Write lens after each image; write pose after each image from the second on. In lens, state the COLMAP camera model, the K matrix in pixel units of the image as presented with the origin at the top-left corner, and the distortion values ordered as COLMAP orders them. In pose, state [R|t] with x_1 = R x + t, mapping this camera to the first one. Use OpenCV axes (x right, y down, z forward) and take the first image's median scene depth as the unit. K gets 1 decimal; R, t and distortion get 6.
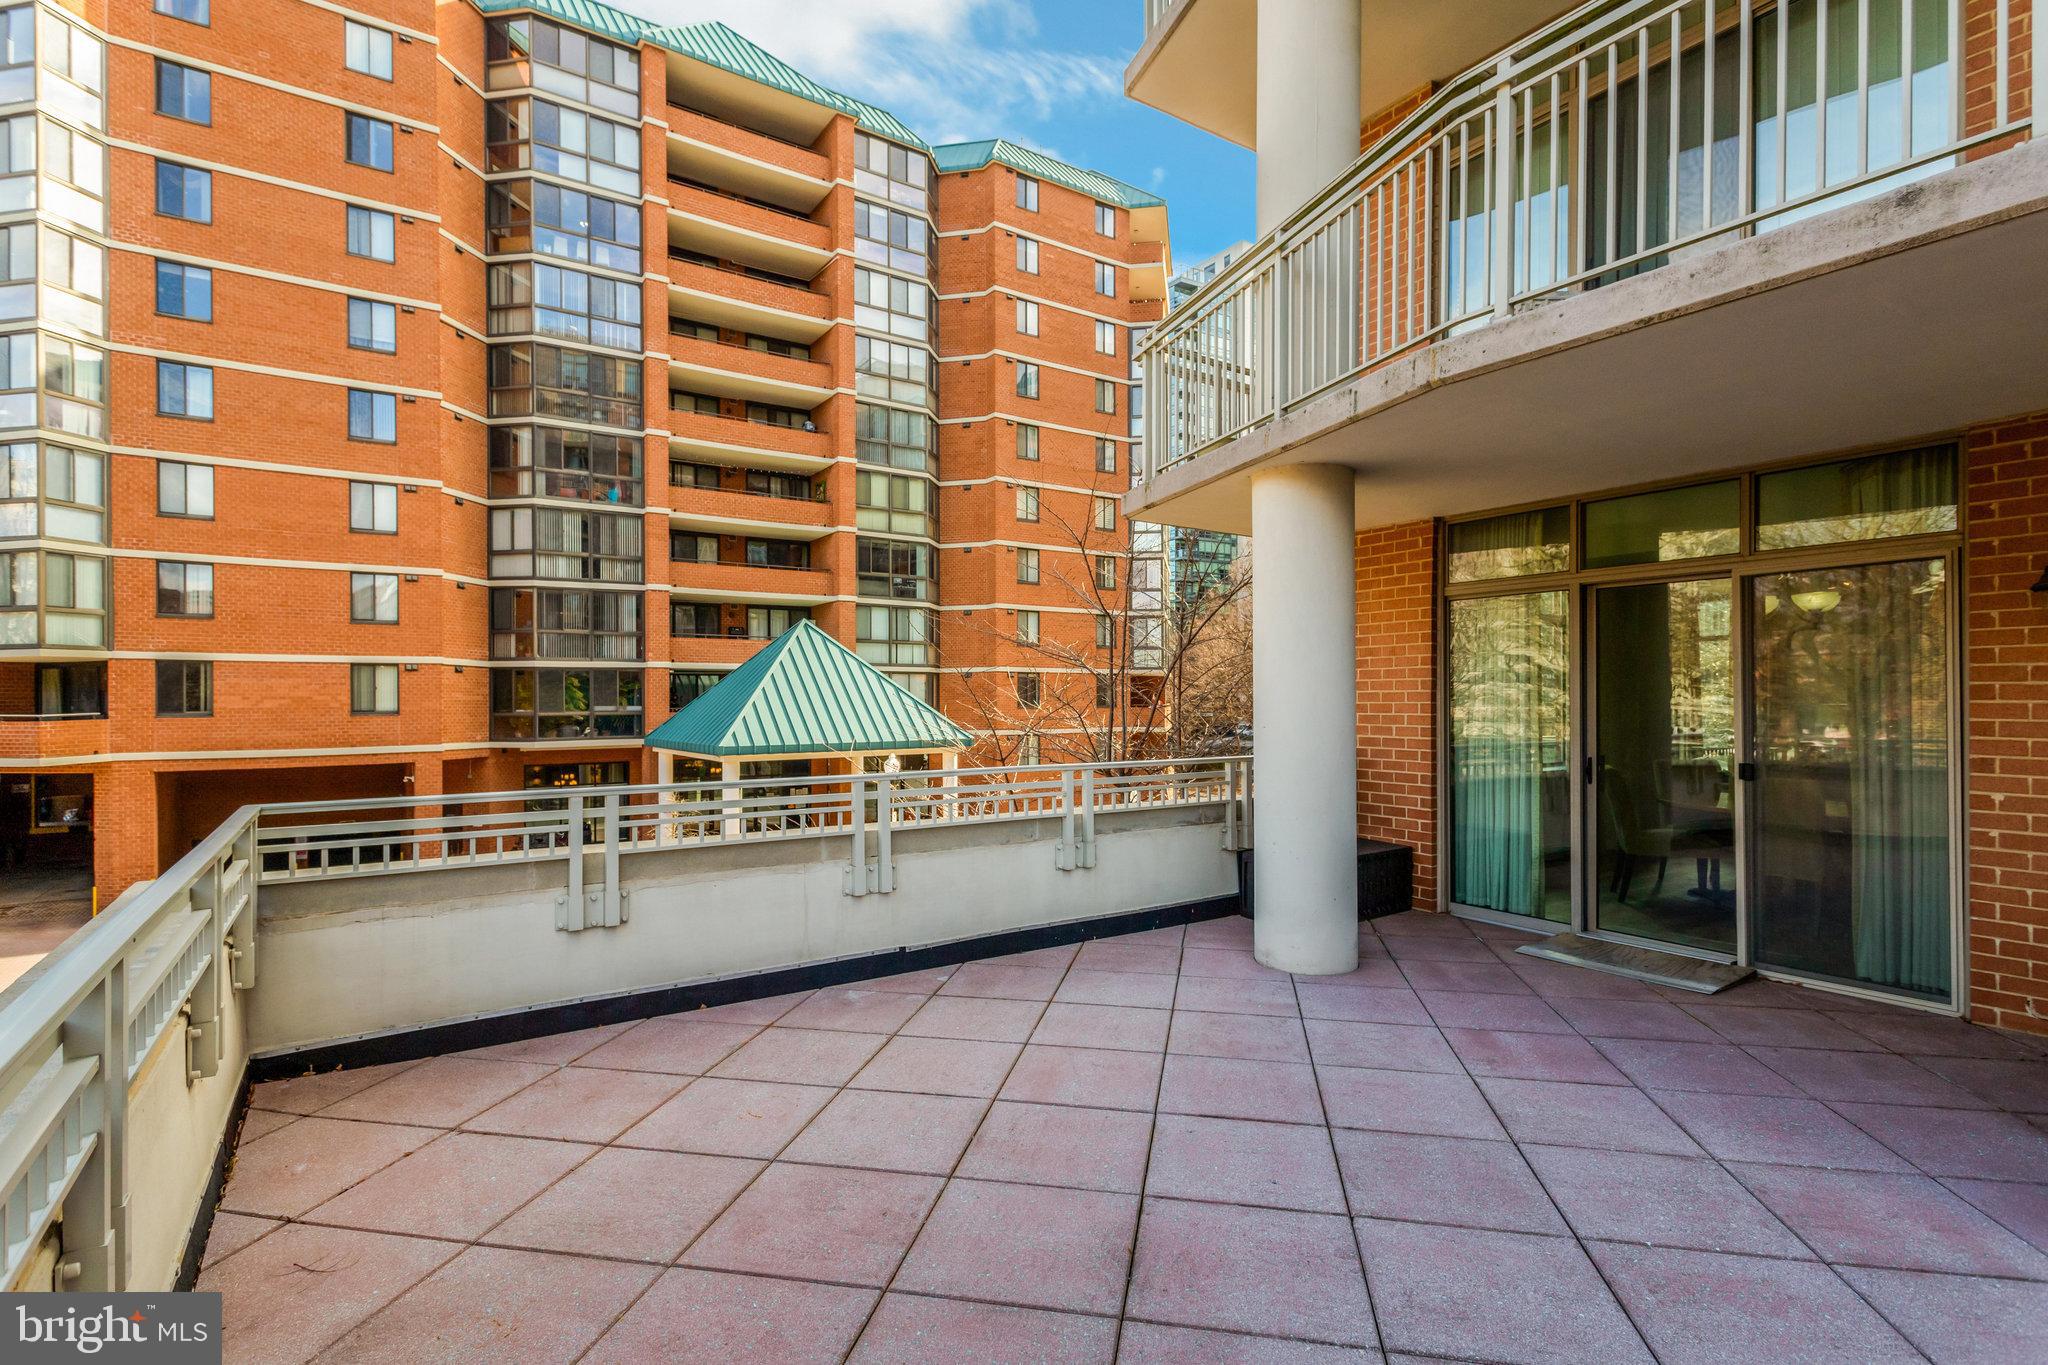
lens RADIAL K [[978.0, 0, 1000.8], [0, 978.0, 703.0], [0, 0, 1]] dist [0.012043, -0.000526]
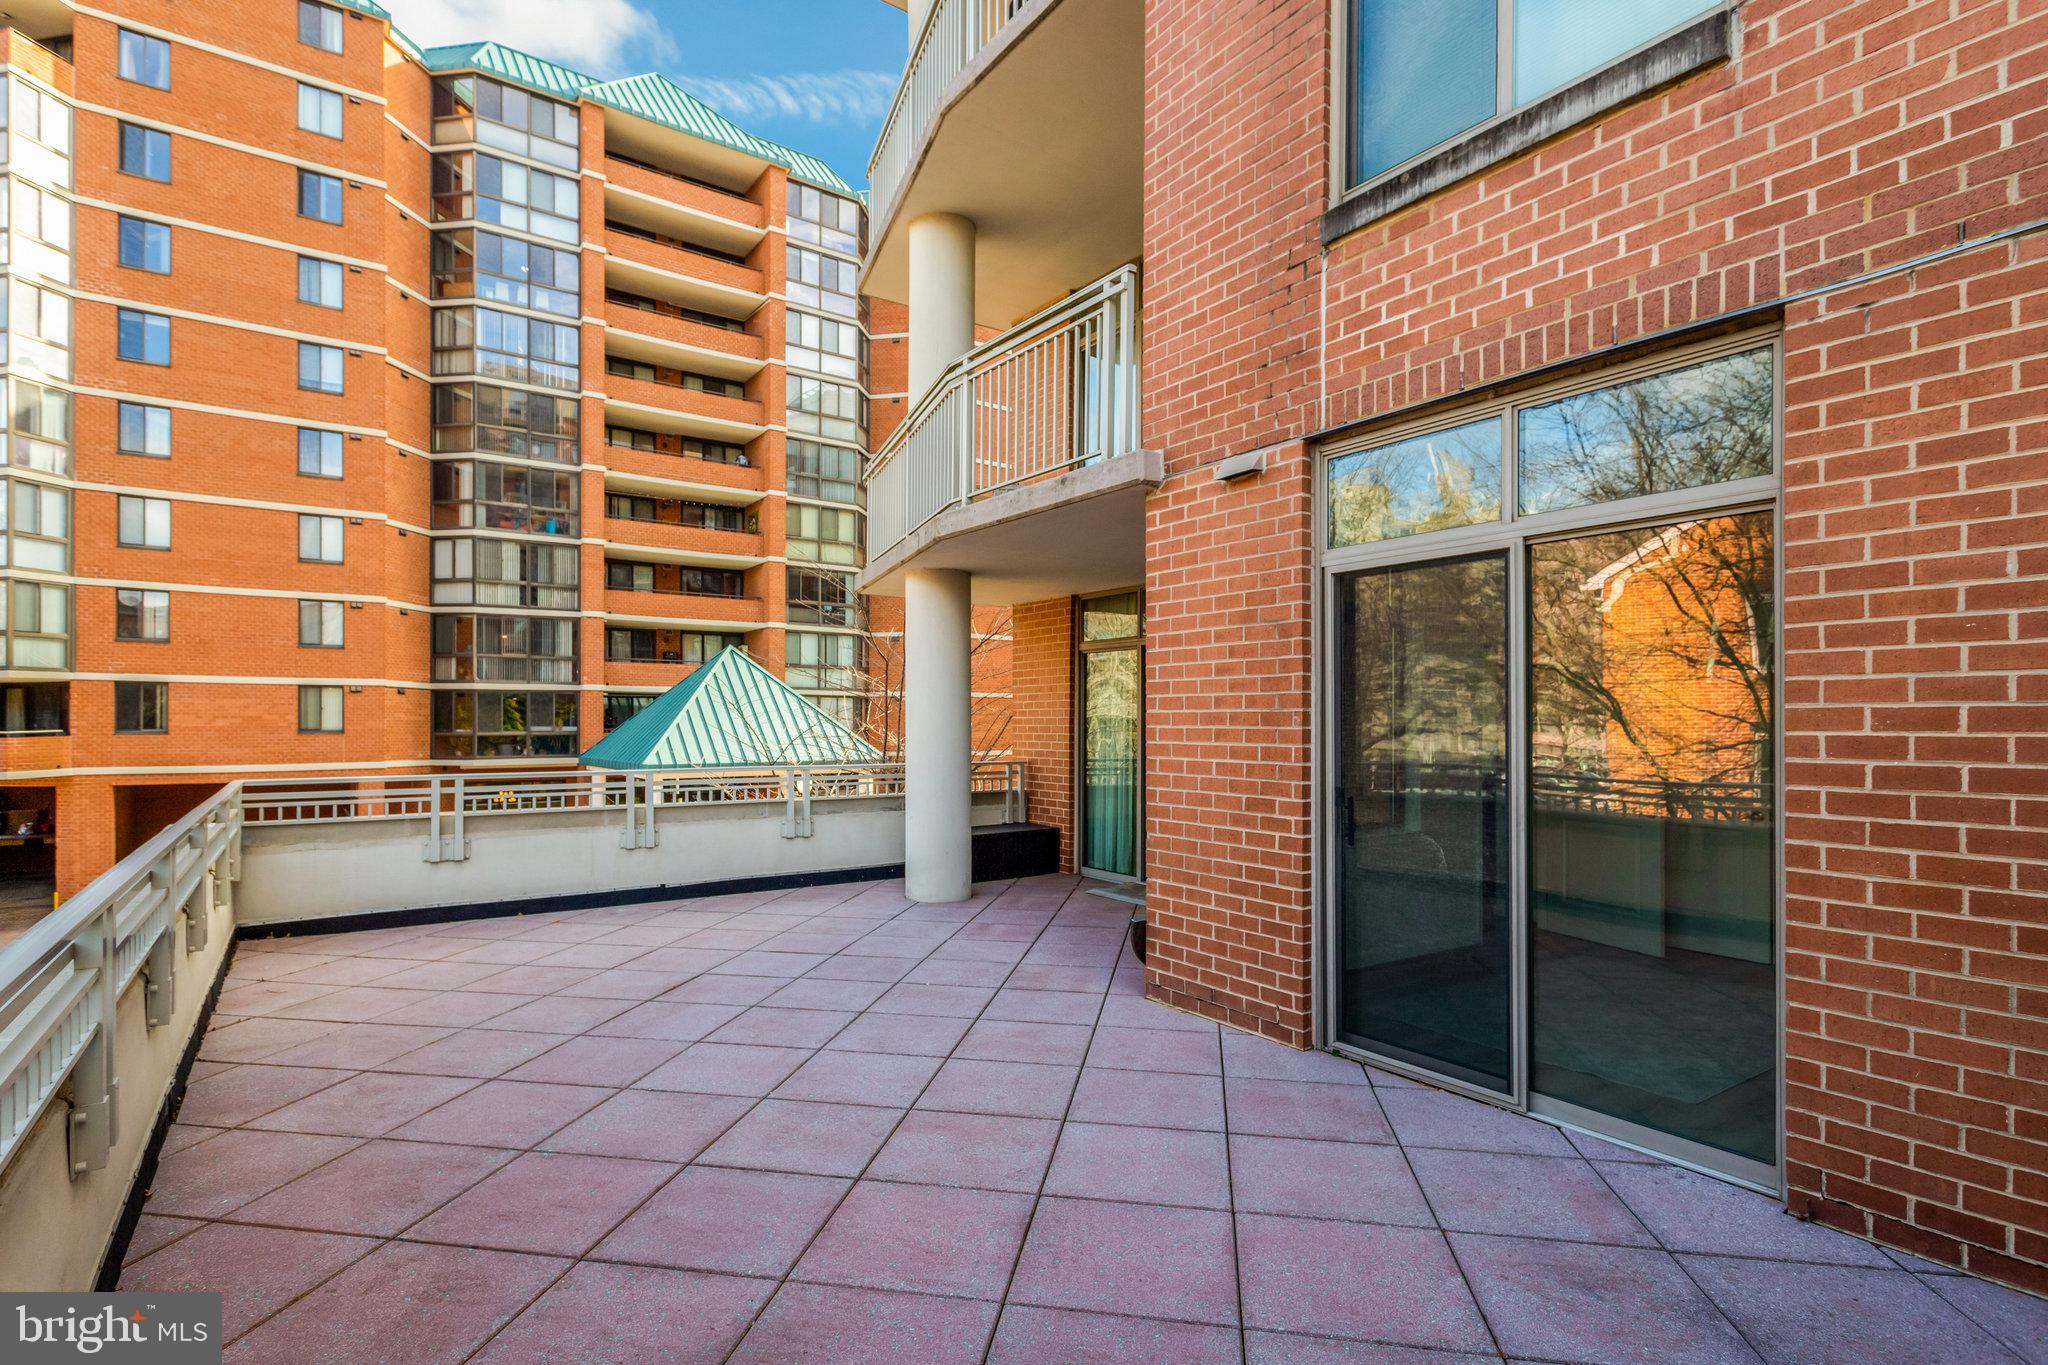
lens RADIAL K [[994.0, 0, 982.5], [0, 994.0, 724.6], [0, 0, 1]] dist [0.006401, 0.001386]
pose [[0.999843, 0.005459, 0.016843, 0.060415], [-0.005432, 0.999984, -0.001670, 0.000298], [-0.016852, 0.001578, 0.999857, -0.090534]]
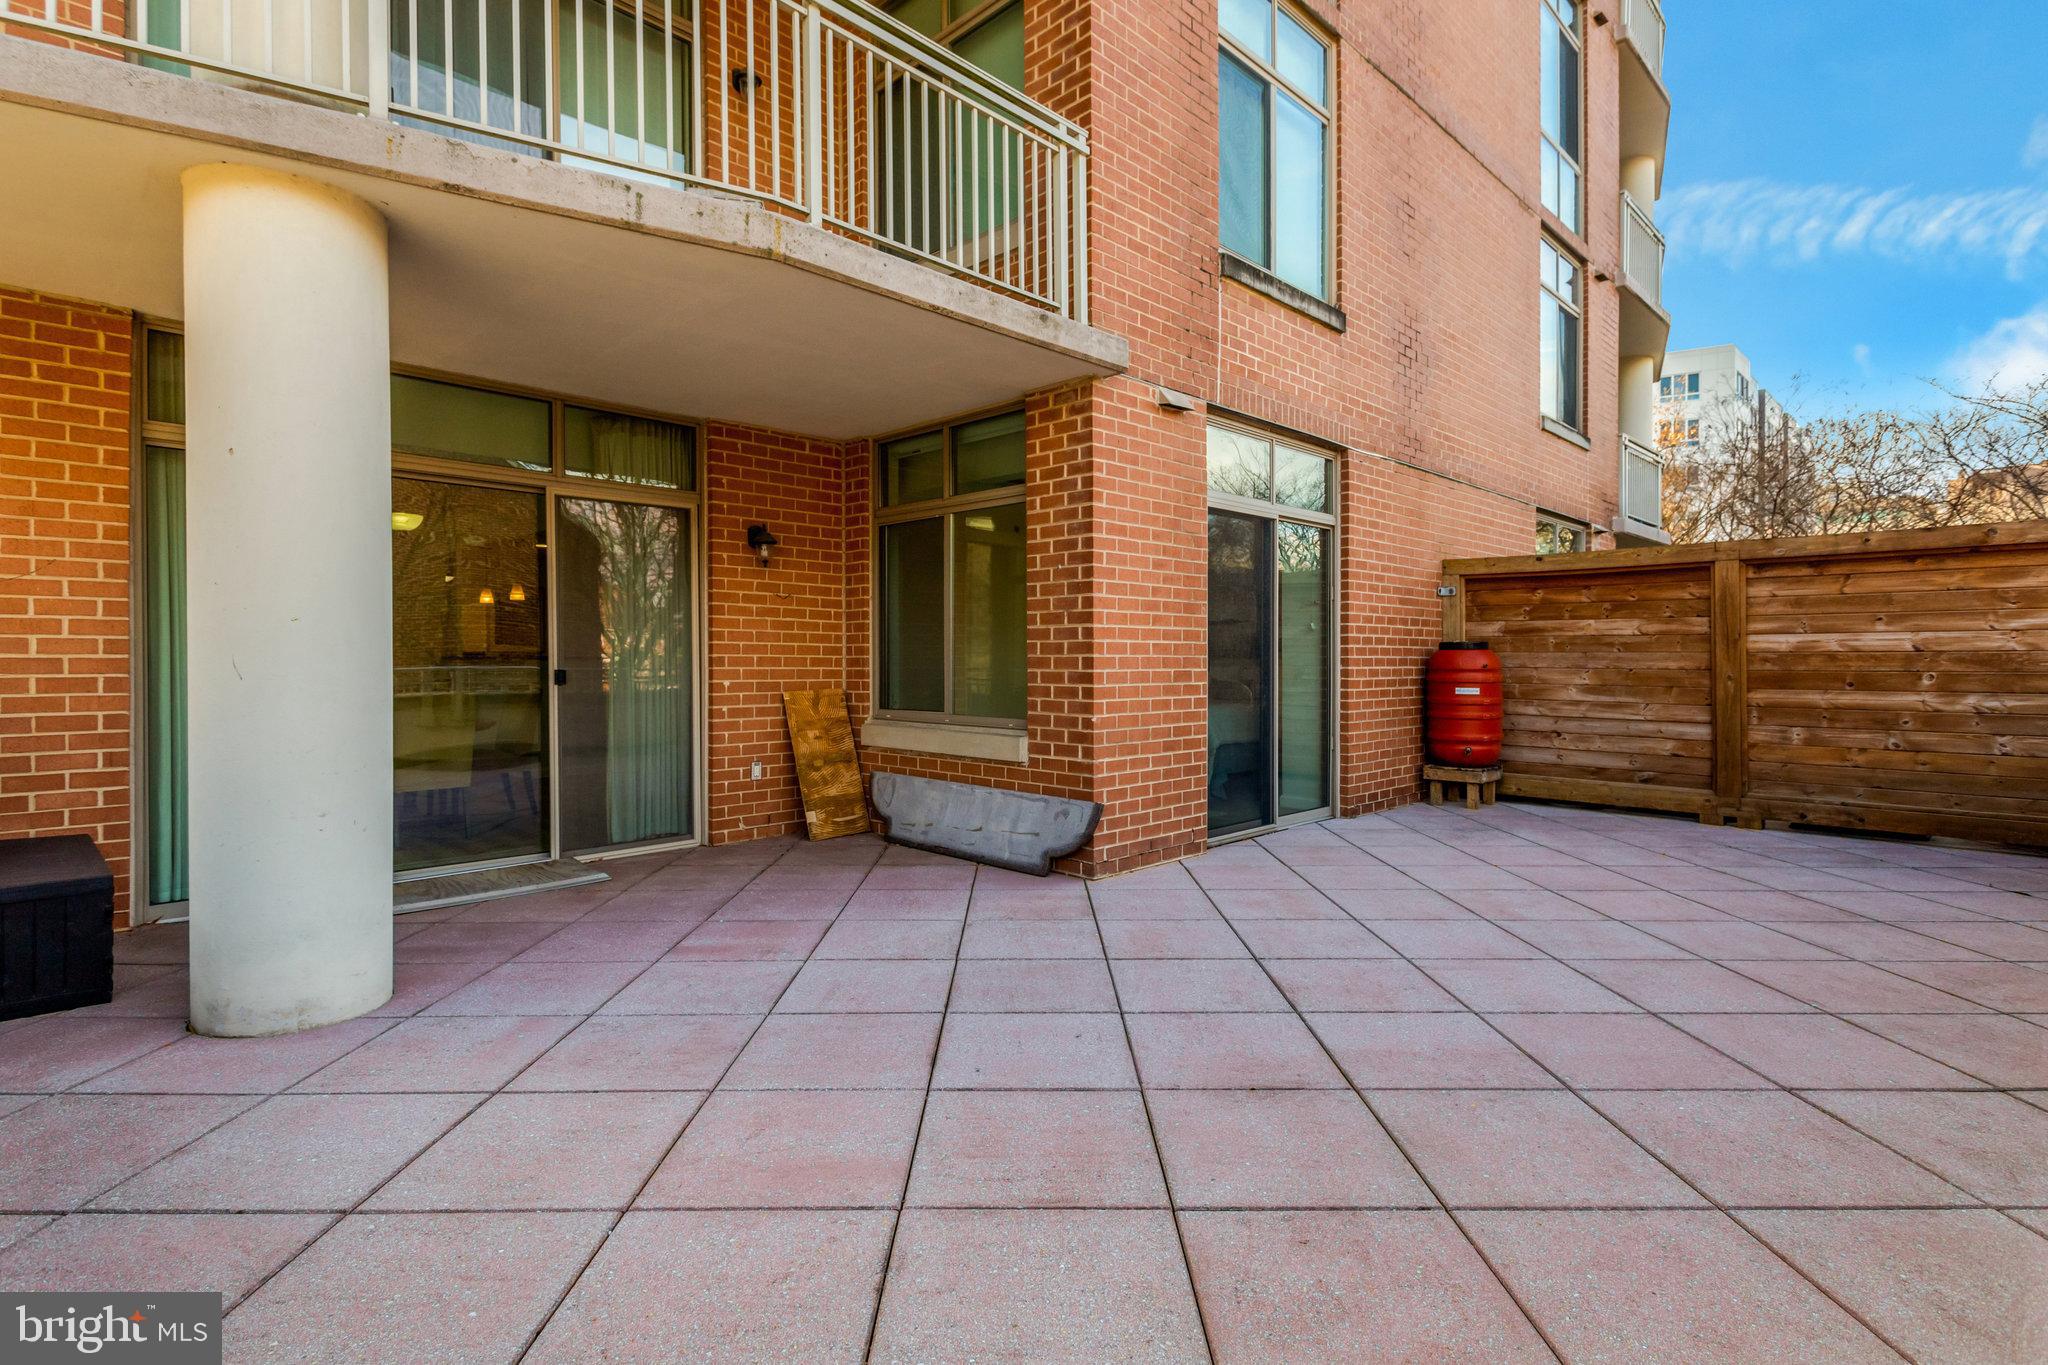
lens RADIAL K [[991.0, 0, 1044.2], [0, 991.0, 666.2], [0, 0, 1]] dist [0.004235, -0.000088]
pose [[-0.221290, -0.004603, 0.975197, -0.067932], [0.003424, 0.999979, 0.005497, 0.008586], [-0.975202, 0.004556, -0.221270, 0.117357]]
